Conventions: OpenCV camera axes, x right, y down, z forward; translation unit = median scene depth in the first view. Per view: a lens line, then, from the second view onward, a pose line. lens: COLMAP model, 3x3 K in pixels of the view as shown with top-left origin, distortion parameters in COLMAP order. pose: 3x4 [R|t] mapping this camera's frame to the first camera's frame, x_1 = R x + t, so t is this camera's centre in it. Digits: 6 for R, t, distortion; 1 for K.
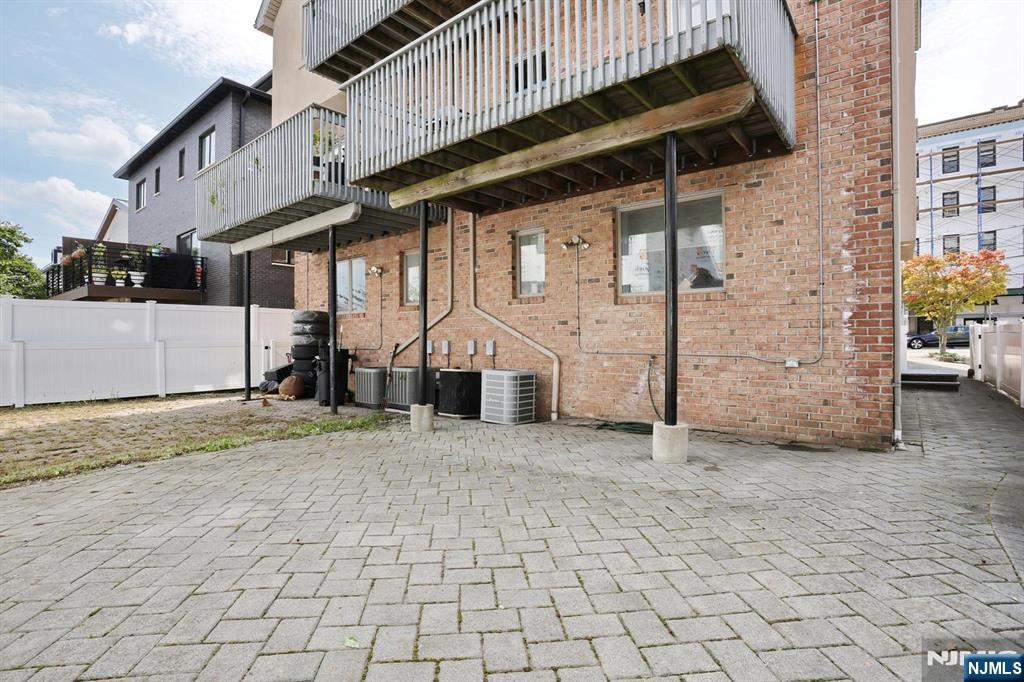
lens RADIAL K [[497.6, 0, 509.5], [0, 497.6, 338.5], [0, 0, 1]] dist [-0.042052, 0.009528]
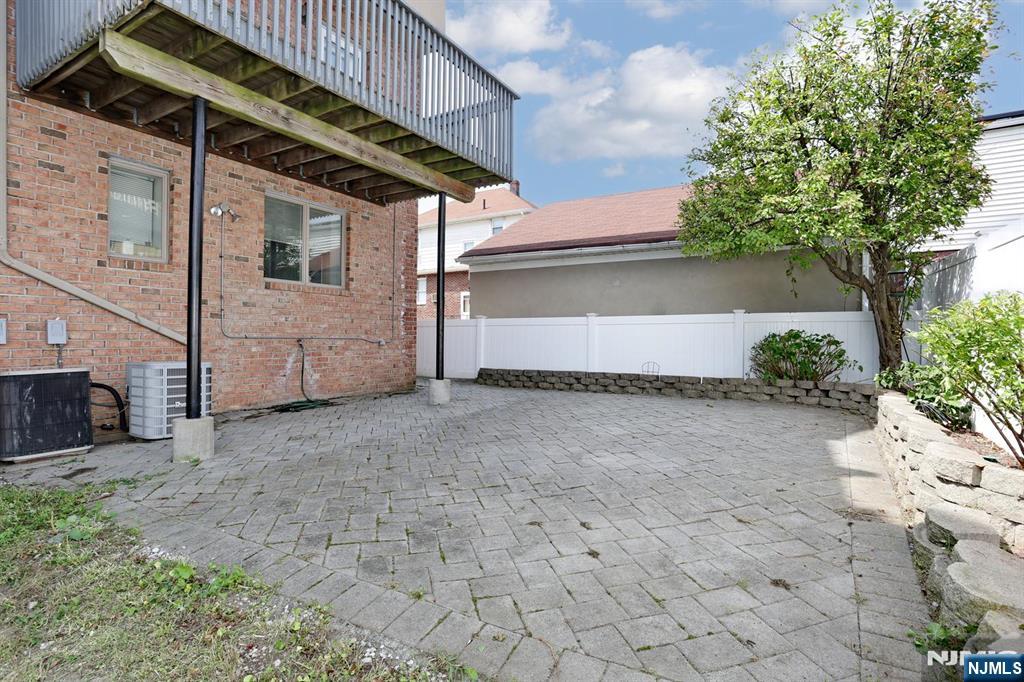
lens RADIAL K [[497.6, 0, 515.9], [0, 497.6, 342.0], [0, 0, 1]] dist [-0.042052, 0.009528]
pose [[-0.149002, -0.005114, 0.988824, -0.834420], [-0.002463, 0.999985, 0.004800, 0.032362], [-0.988834, -0.001720, -0.149012, 0.661166]]
